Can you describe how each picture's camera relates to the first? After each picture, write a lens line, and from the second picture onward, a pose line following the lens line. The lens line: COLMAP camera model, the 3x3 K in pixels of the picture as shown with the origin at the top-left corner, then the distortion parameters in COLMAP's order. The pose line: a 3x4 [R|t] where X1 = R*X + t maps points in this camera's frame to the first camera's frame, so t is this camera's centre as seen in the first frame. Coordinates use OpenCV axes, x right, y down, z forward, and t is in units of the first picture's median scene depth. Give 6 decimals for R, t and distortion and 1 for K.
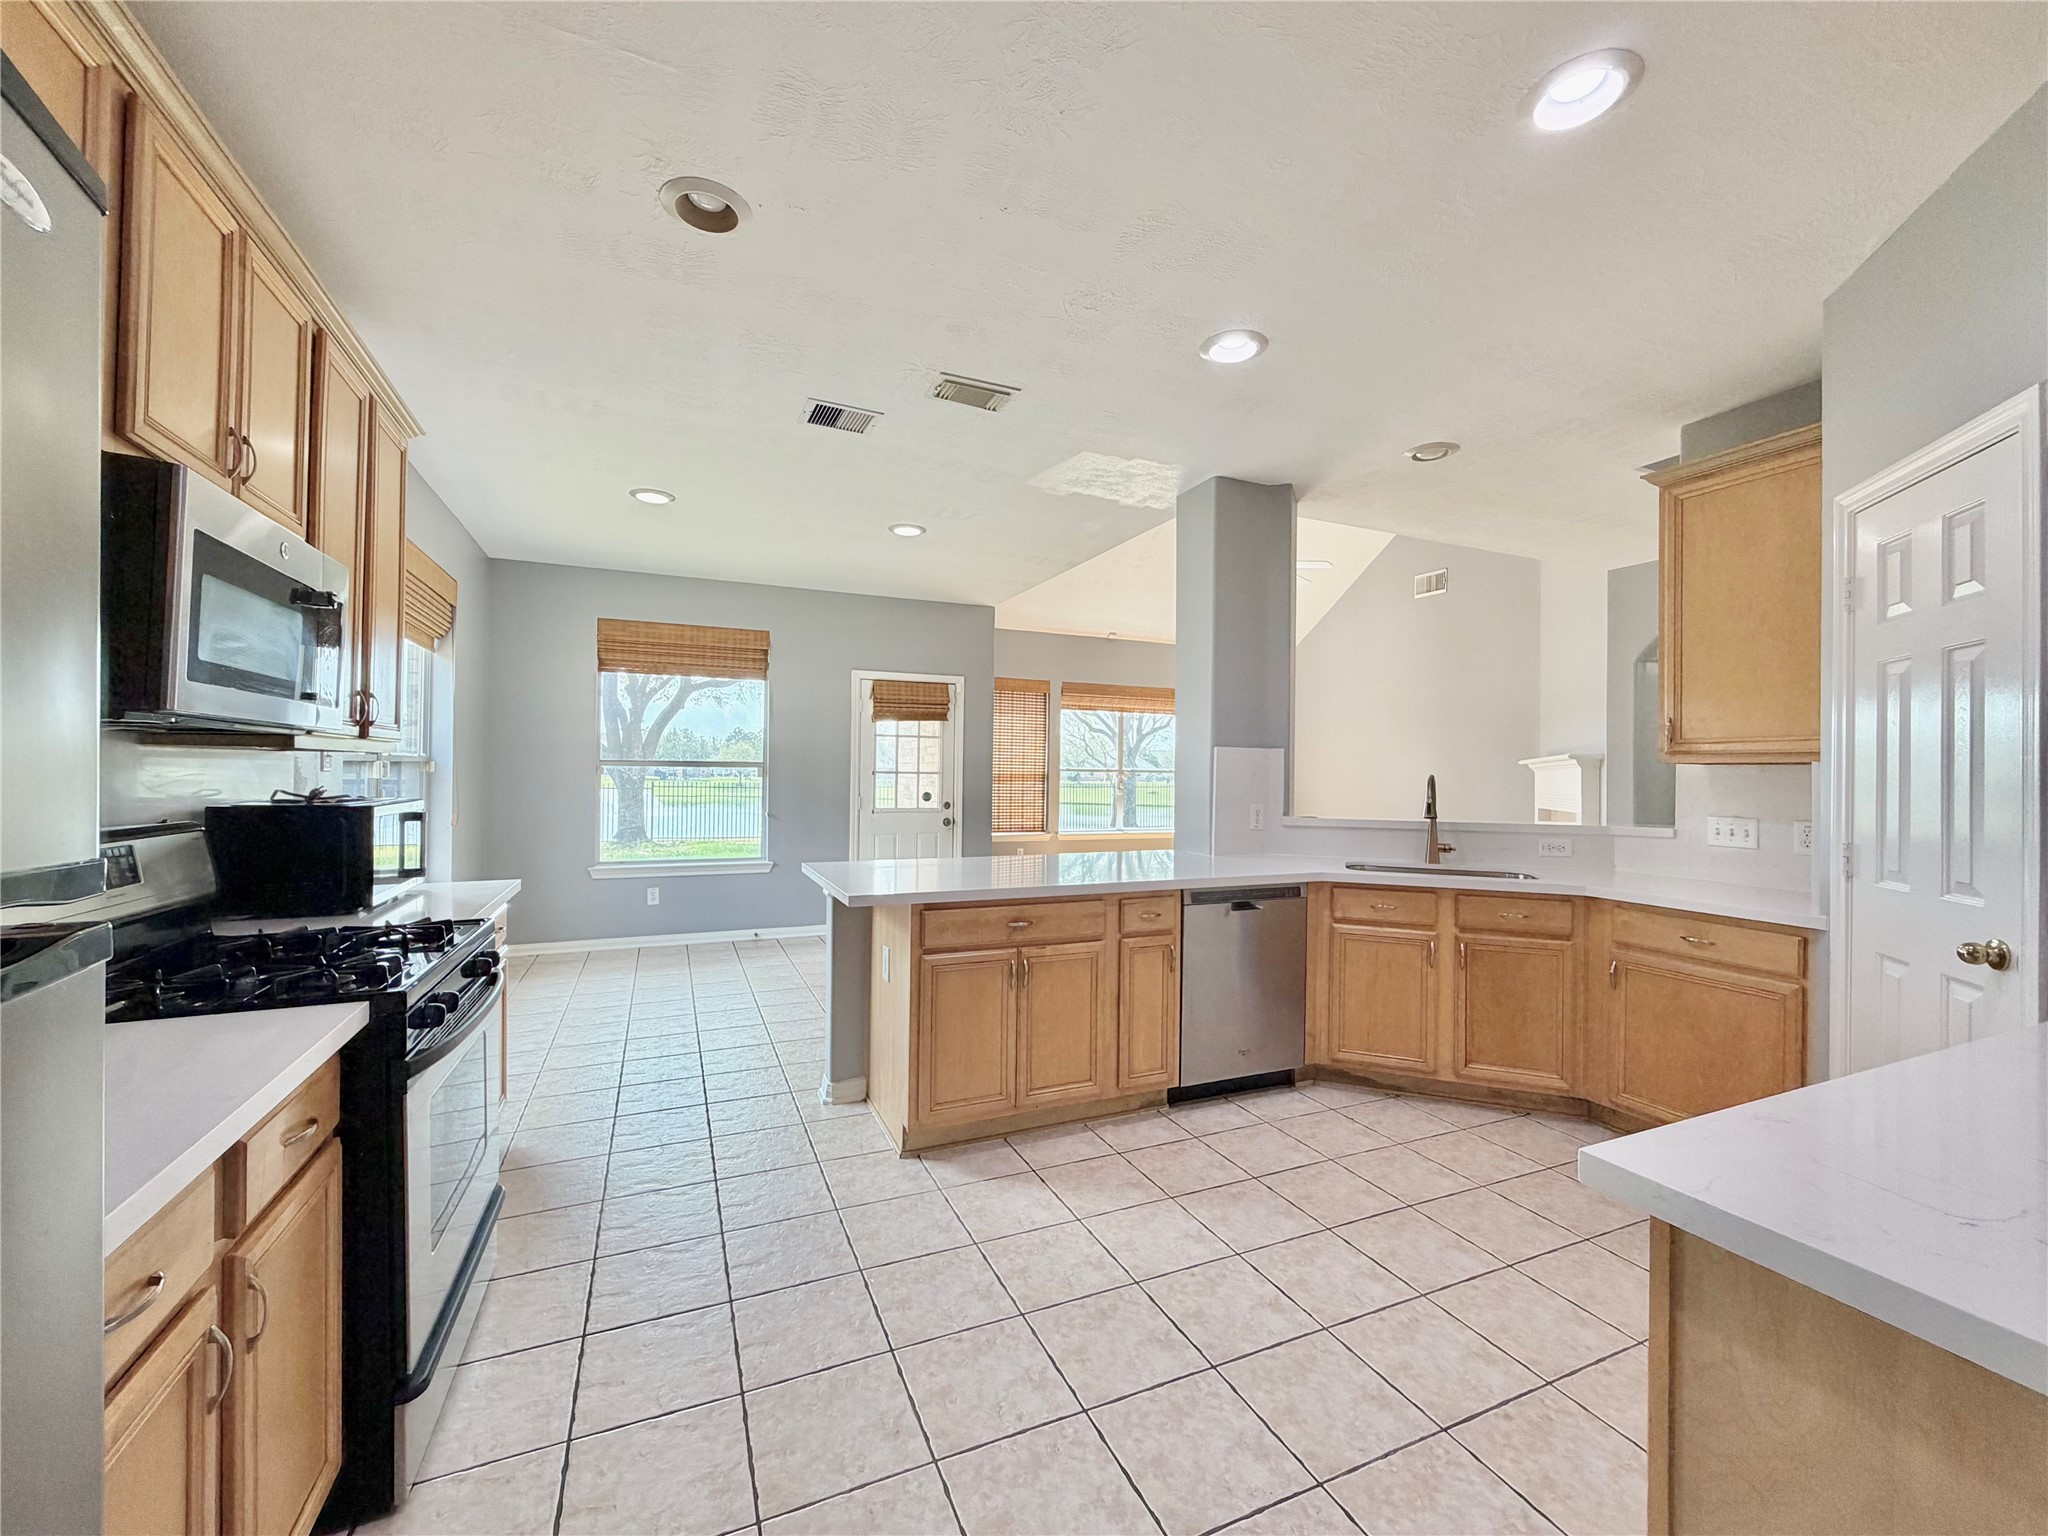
lens RADIAL K [[818.2, 0, 1019.9], [0, 818.2, 767.6], [0, 0, 1]] dist [-0.000655, 0.000642]
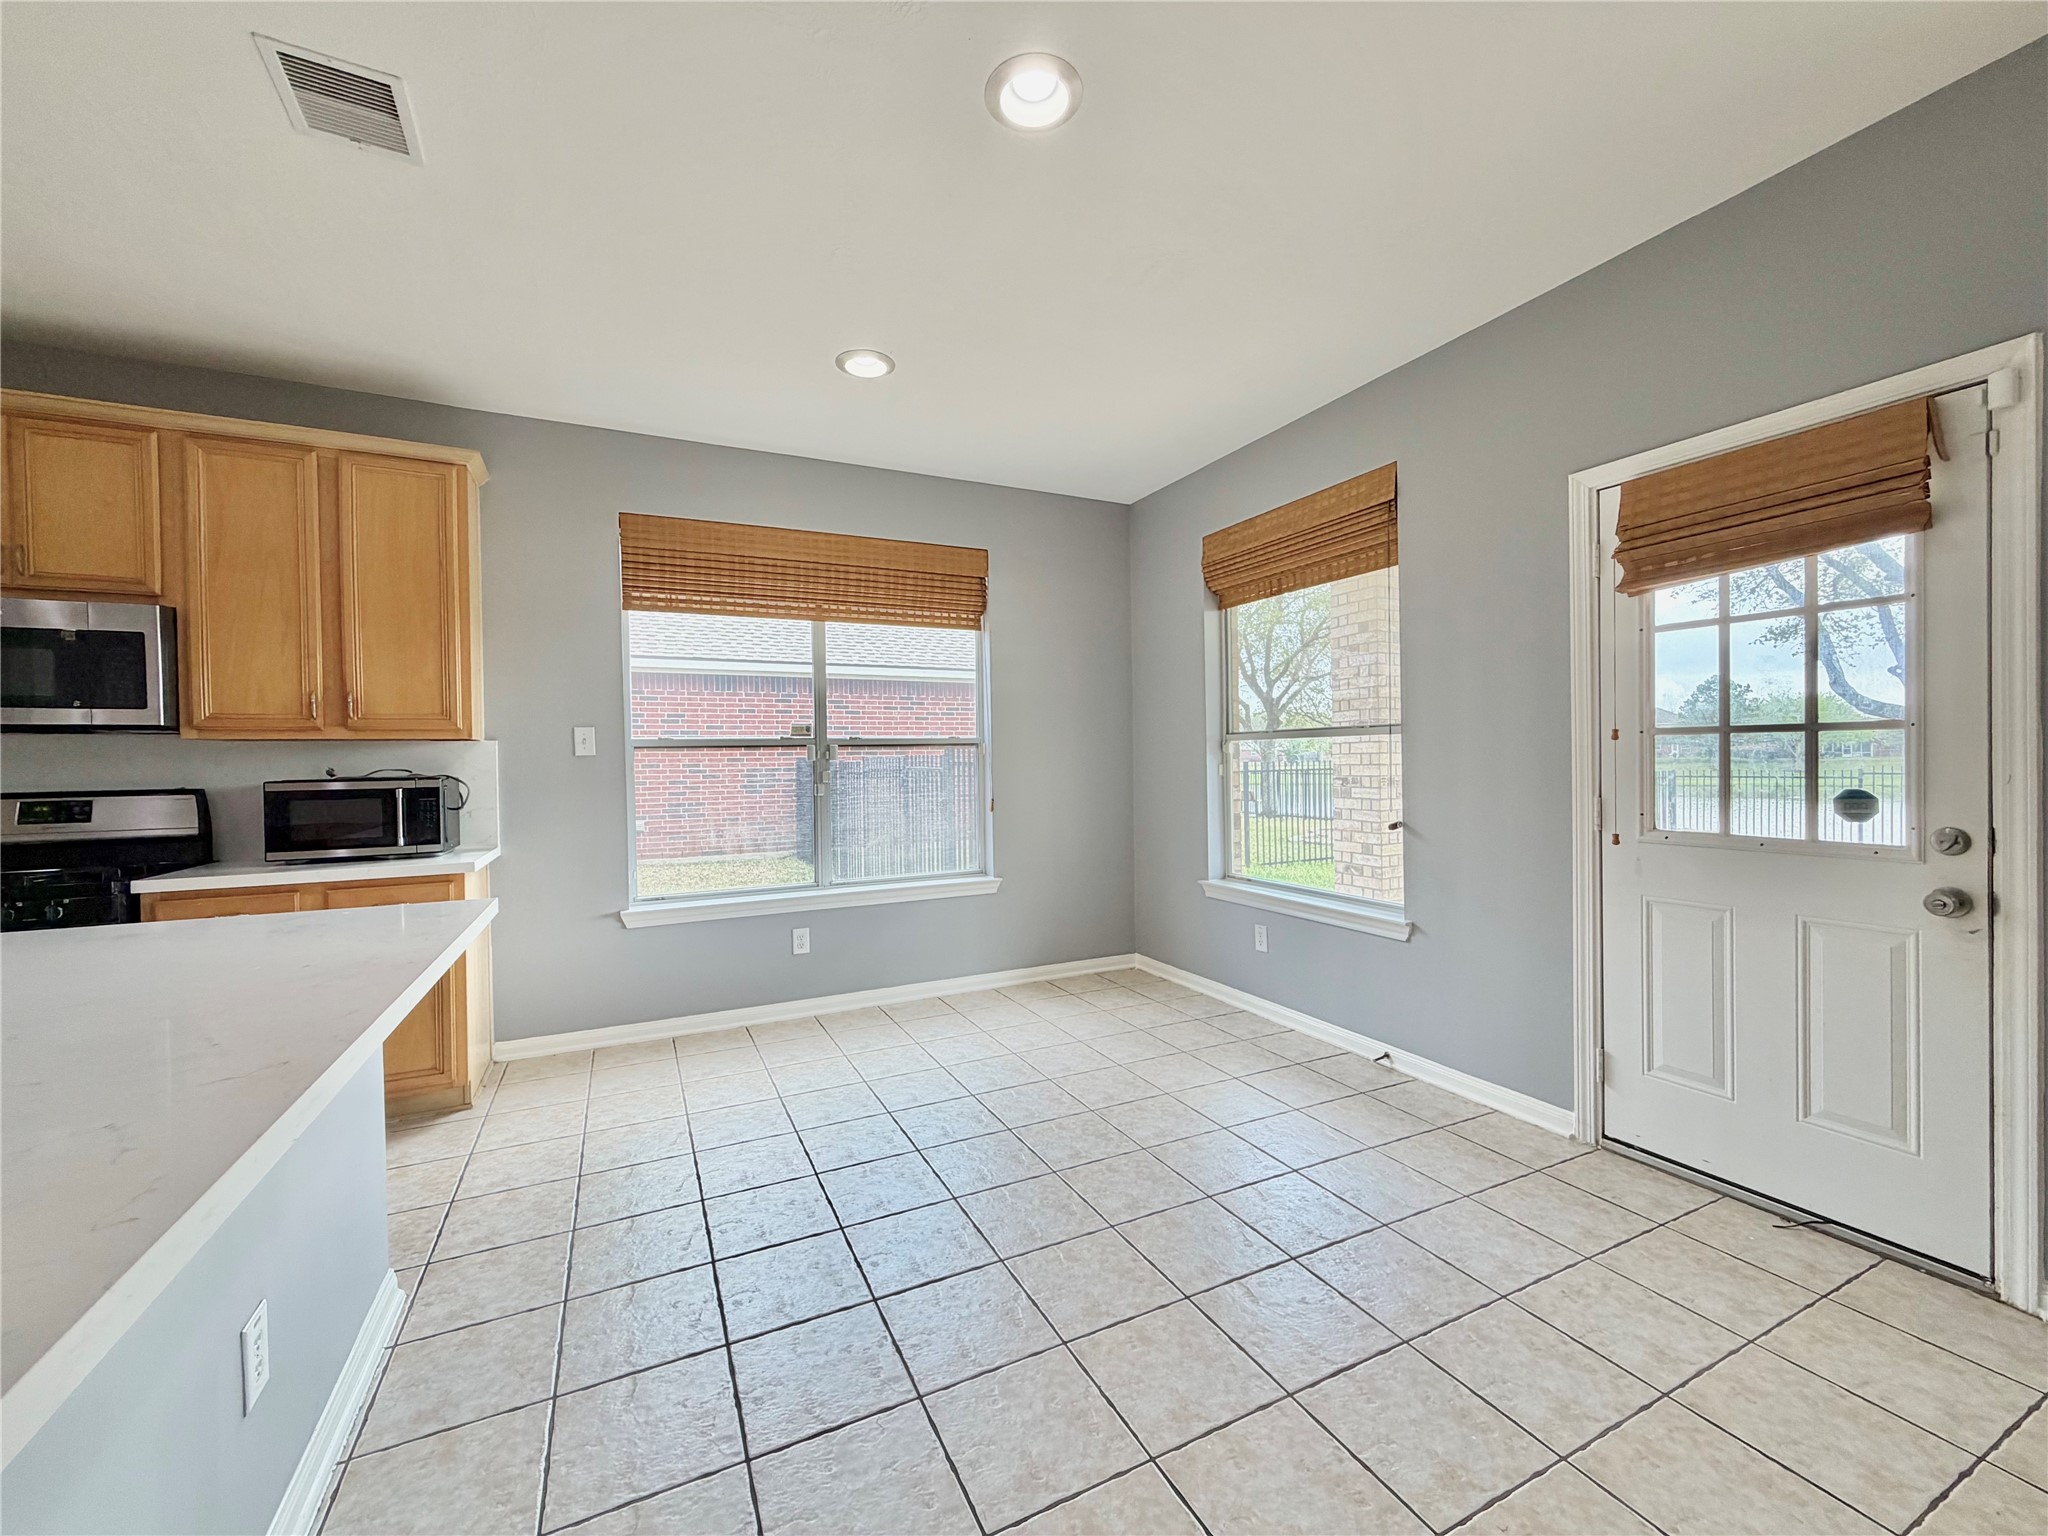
lens RADIAL K [[818.2, 0, 1019.9], [0, 818.2, 767.6], [0, 0, 1]] dist [-0.000655, 0.000642]
pose [[0.039670, -0.001878, -0.999211, 0.171277], [0.020600, 0.999787, -0.001061, 0.016018], [0.999000, -0.020542, 0.039700, 0.684695]]
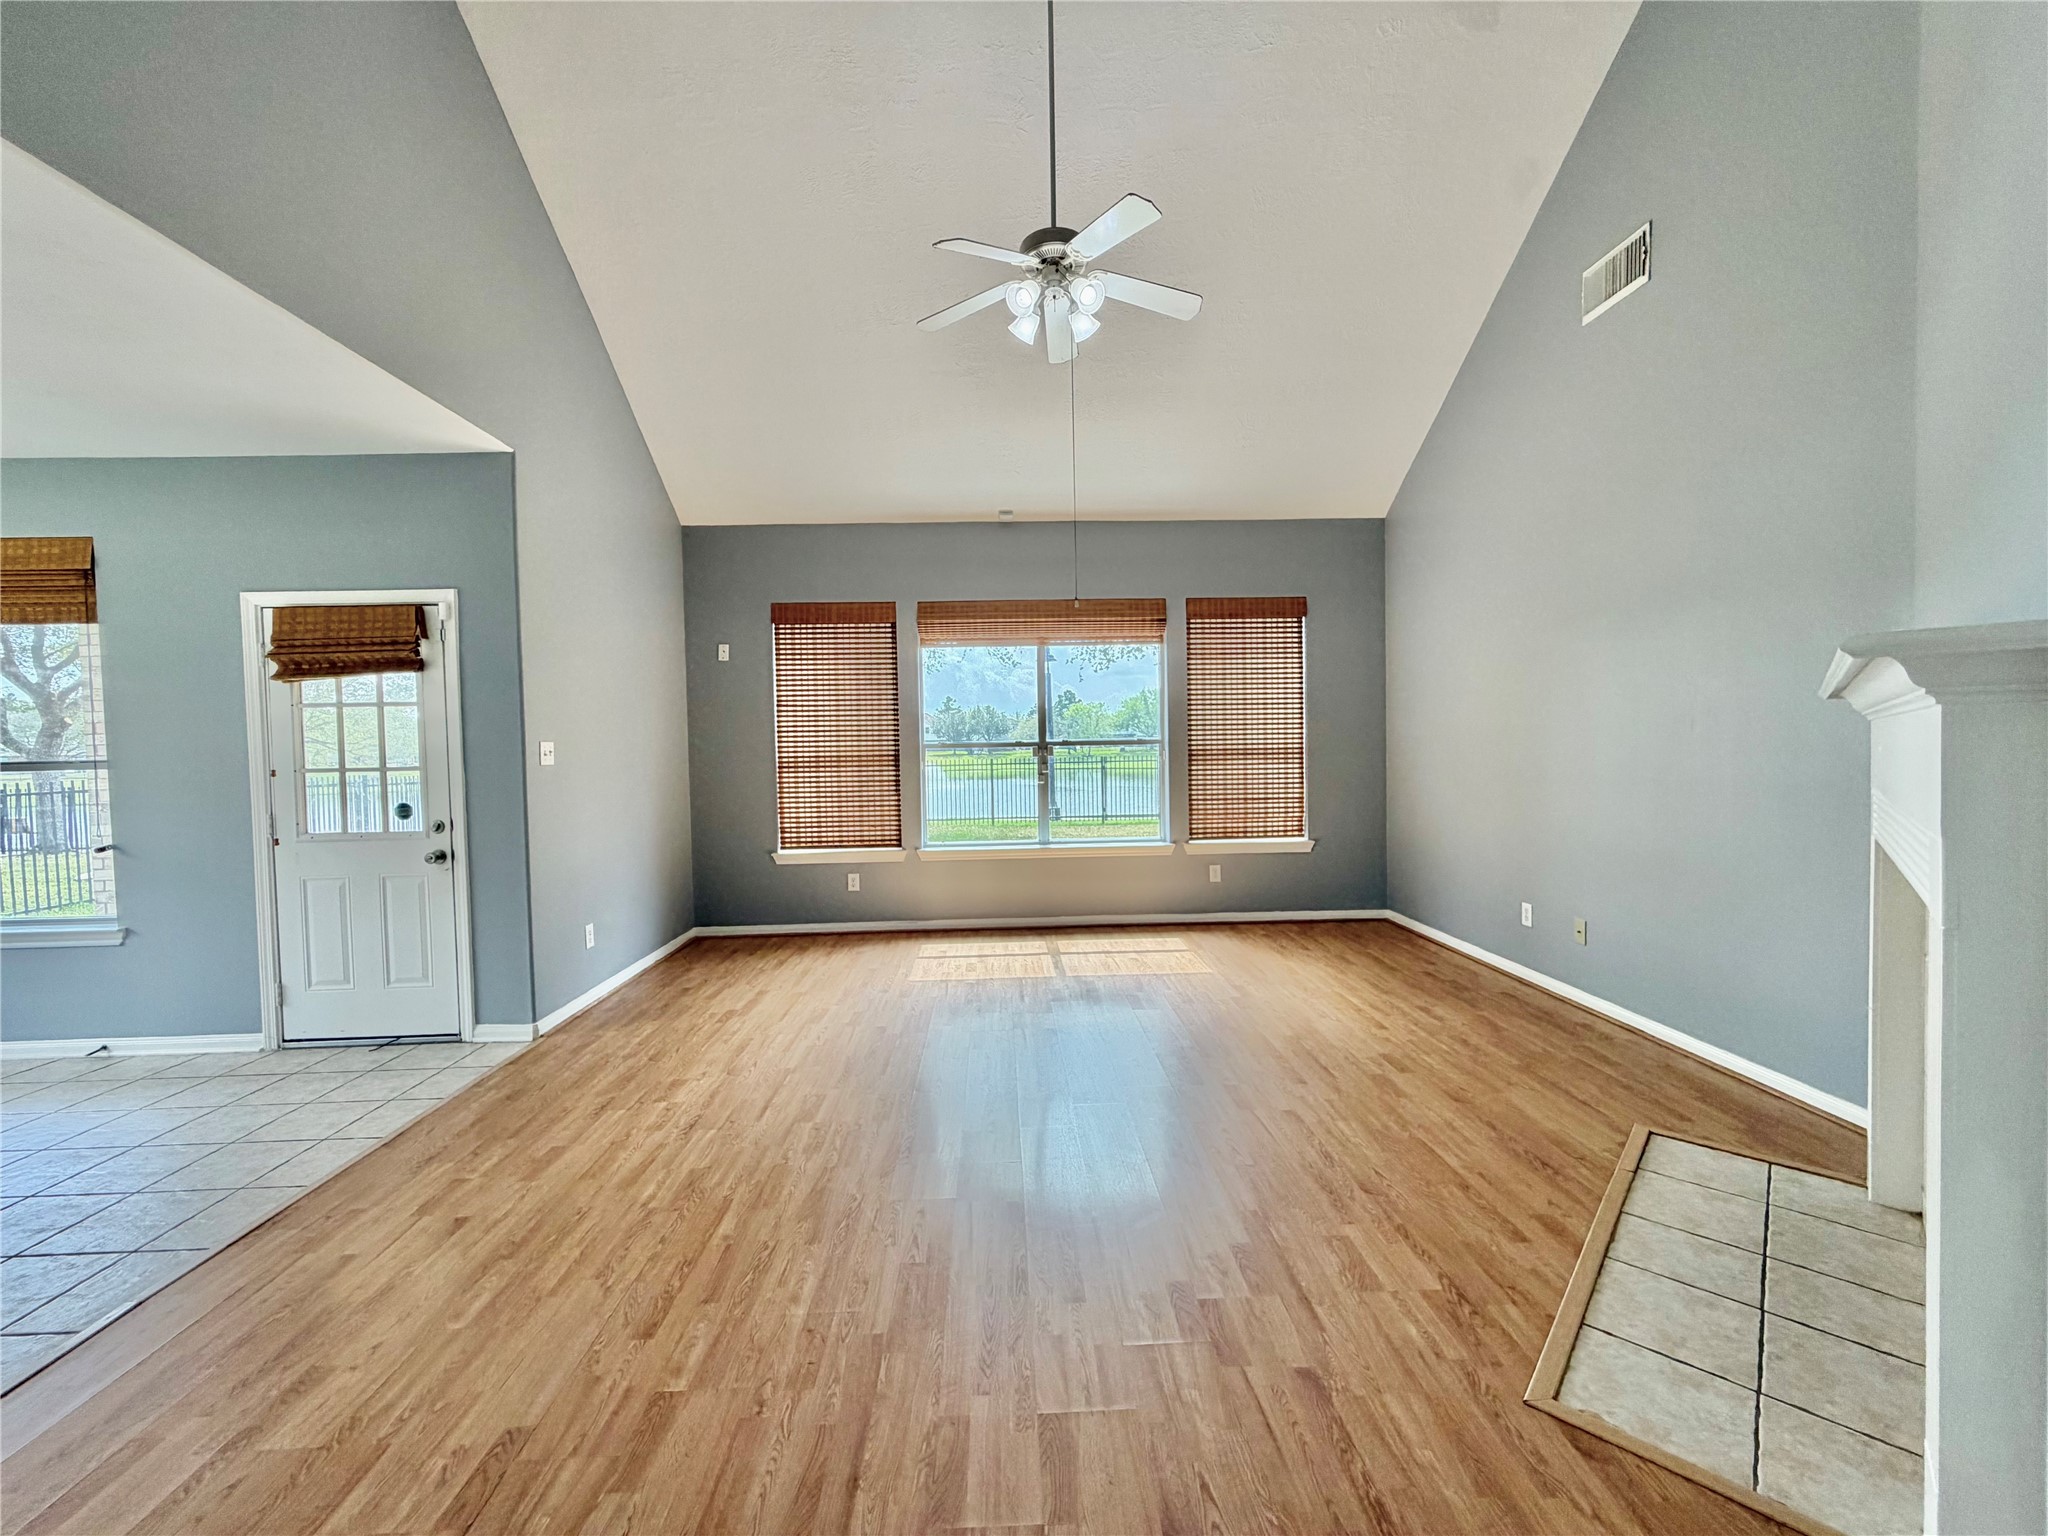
lens RADIAL K [[818.2, 0, 1019.9], [0, 818.2, 767.6], [0, 0, 1]] dist [-0.000655, 0.000642]
pose [[0.927805, -0.020587, -0.372497, 0.484187], [0.034640, 0.998917, 0.031071, 0.003169], [0.371454, -0.041731, 0.927513, 0.639477]]
